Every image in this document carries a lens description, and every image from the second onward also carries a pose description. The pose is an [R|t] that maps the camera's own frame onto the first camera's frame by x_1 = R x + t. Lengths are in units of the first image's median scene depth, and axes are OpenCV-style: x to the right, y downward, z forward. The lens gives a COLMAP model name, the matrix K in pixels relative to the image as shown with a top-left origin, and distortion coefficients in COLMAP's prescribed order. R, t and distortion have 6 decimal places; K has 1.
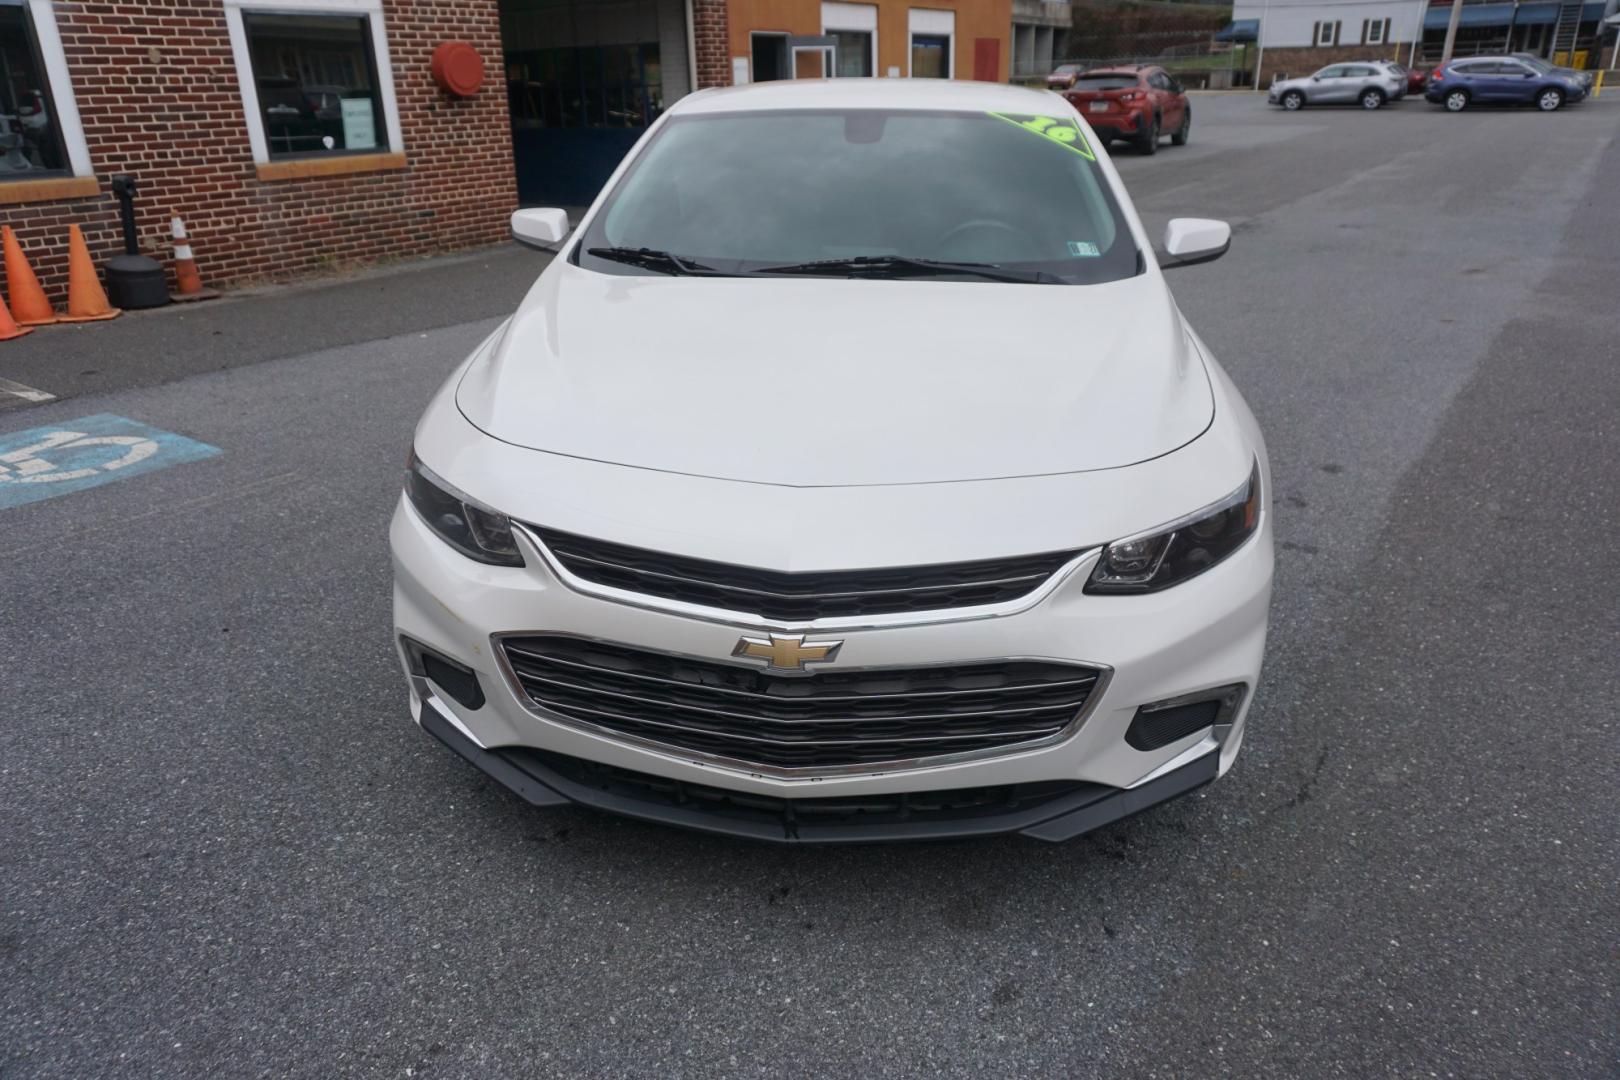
lens RADIAL K [[1087.0, 0, 812.1], [0, 1087.0, 526.9], [0, 0, 1]] dist [-0.045558, 0.033303]
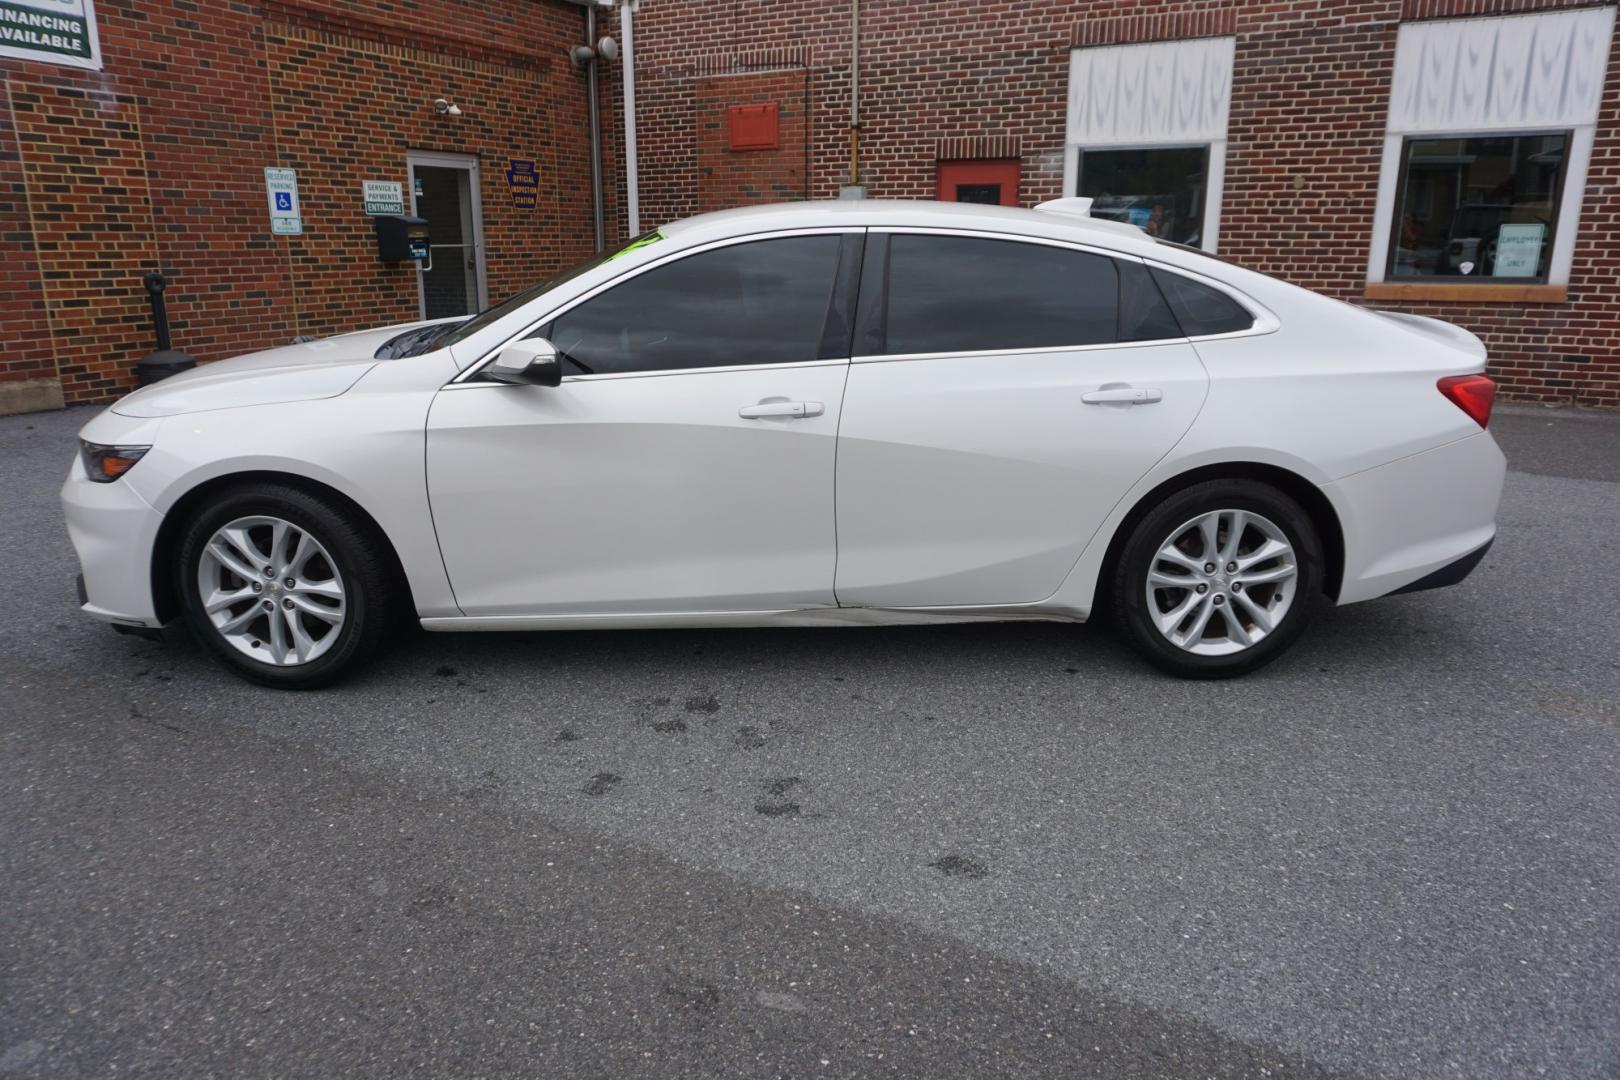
lens RADIAL K [[1087.0, 0, 803.8], [0, 1087.0, 532.7], [0, 0, 1]] dist [-0.045558, 0.033303]
pose [[0.139613, 0.284920, -0.948330, 0.514159], [-0.375811, 0.901300, 0.215463, -0.162454], [0.916119, 0.326312, 0.232909, 0.396685]]
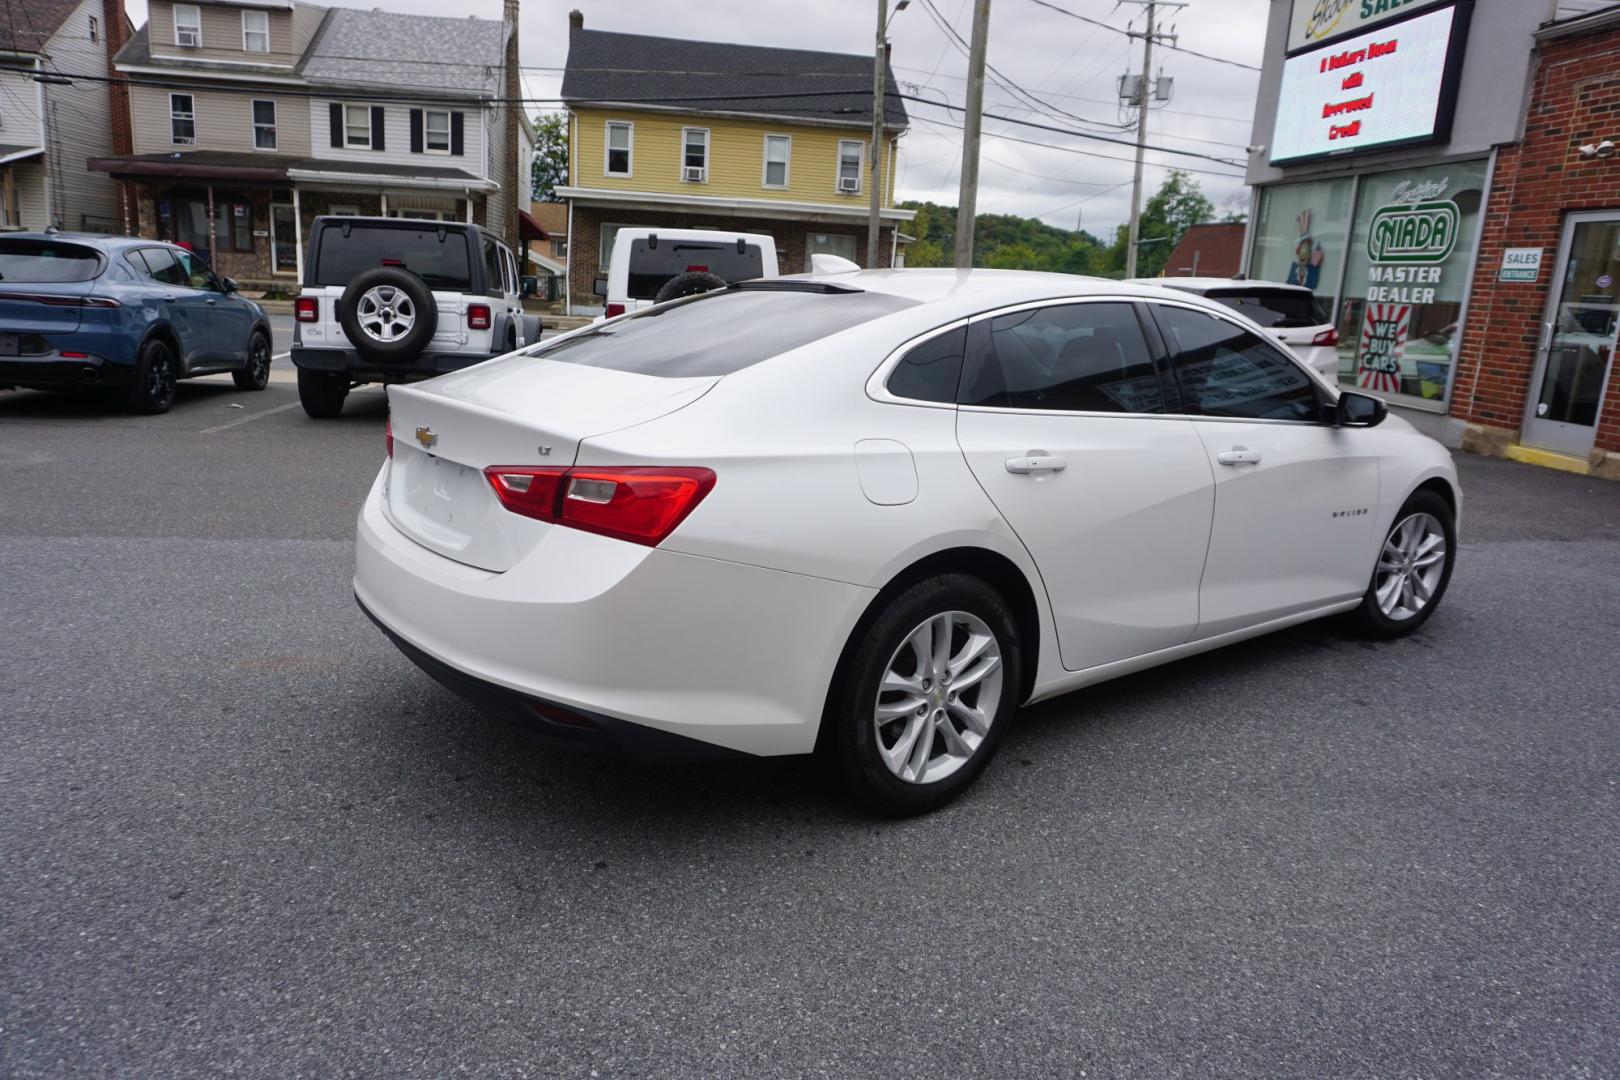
lens RADIAL K [[1087.0, 0, 807.4], [0, 1087.0, 529.9], [0, 0, 1]] dist [-0.045558, 0.033303]
pose [[-0.694067, -0.176823, 0.697857, -0.278243], [0.232240, 0.862547, 0.449531, -0.339924], [-0.681421, 0.474075, -0.557600, 0.867653]]
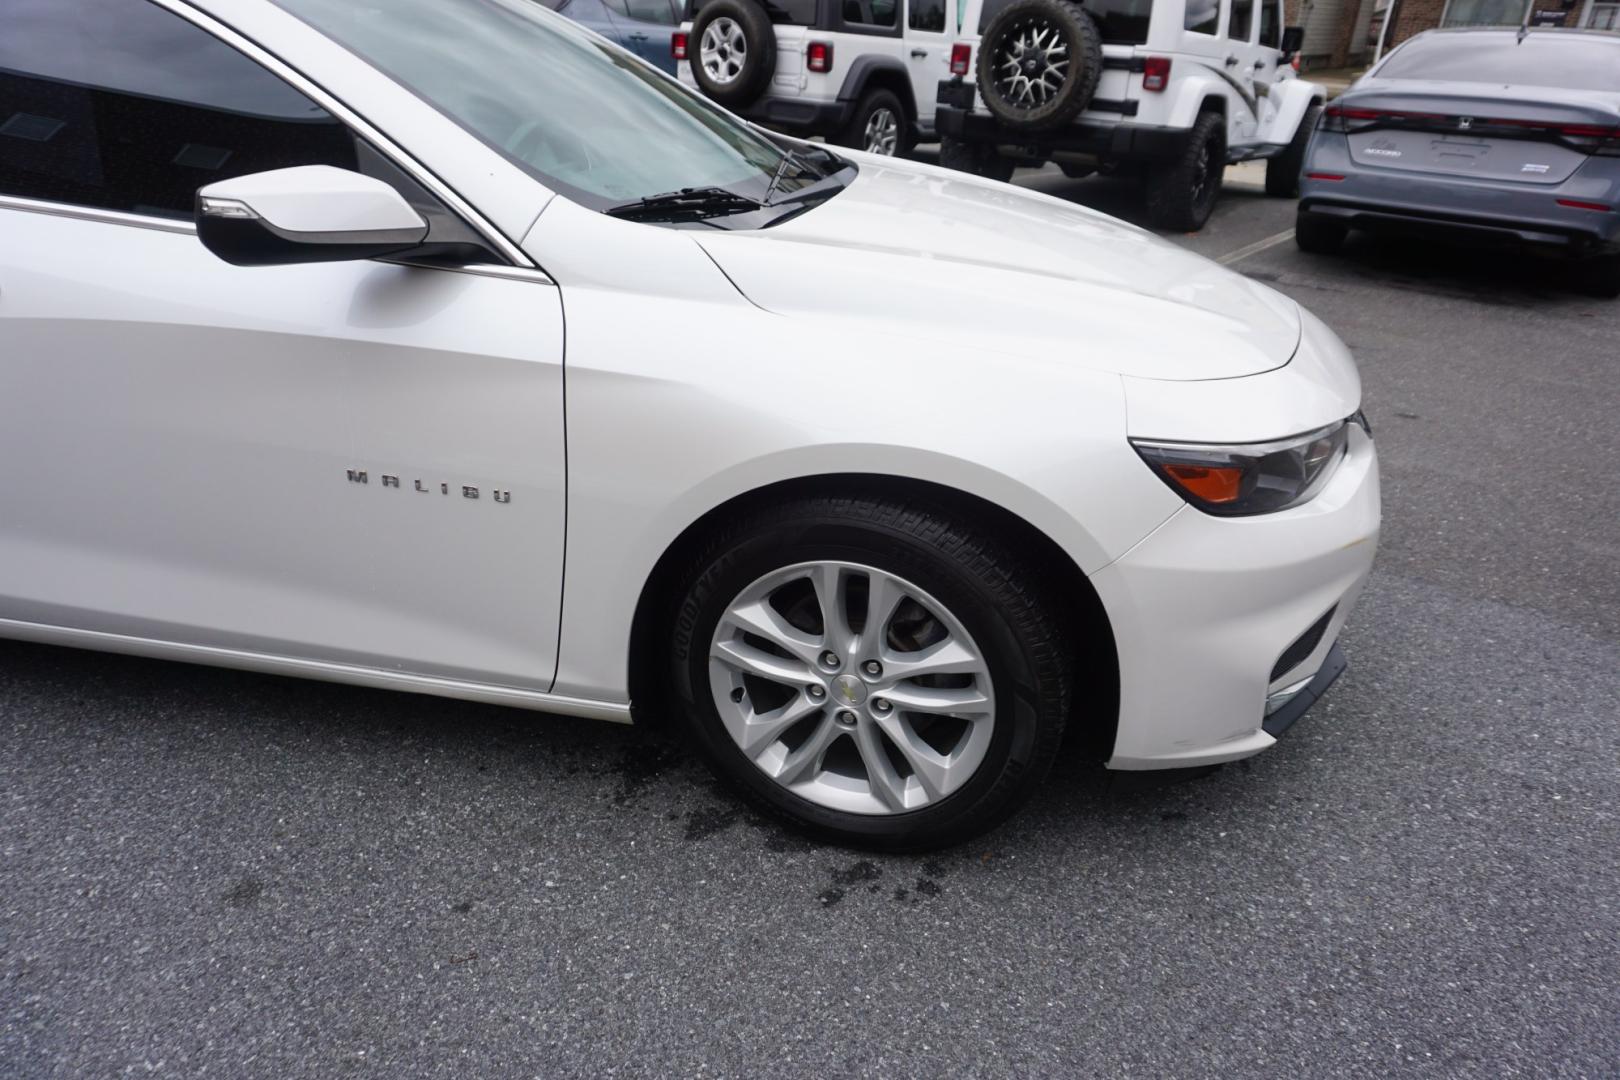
lens RADIAL K [[1087.0, 0, 800.0], [0, 1087.0, 533.1], [0, 0, 1]] dist [-0.045558, 0.033303]
pose [[0.039207, -0.424504, 0.904577, -0.287031], [0.335962, 0.858171, 0.388165, -0.107980], [-0.941059, 0.288685, 0.176264, 0.307647]]
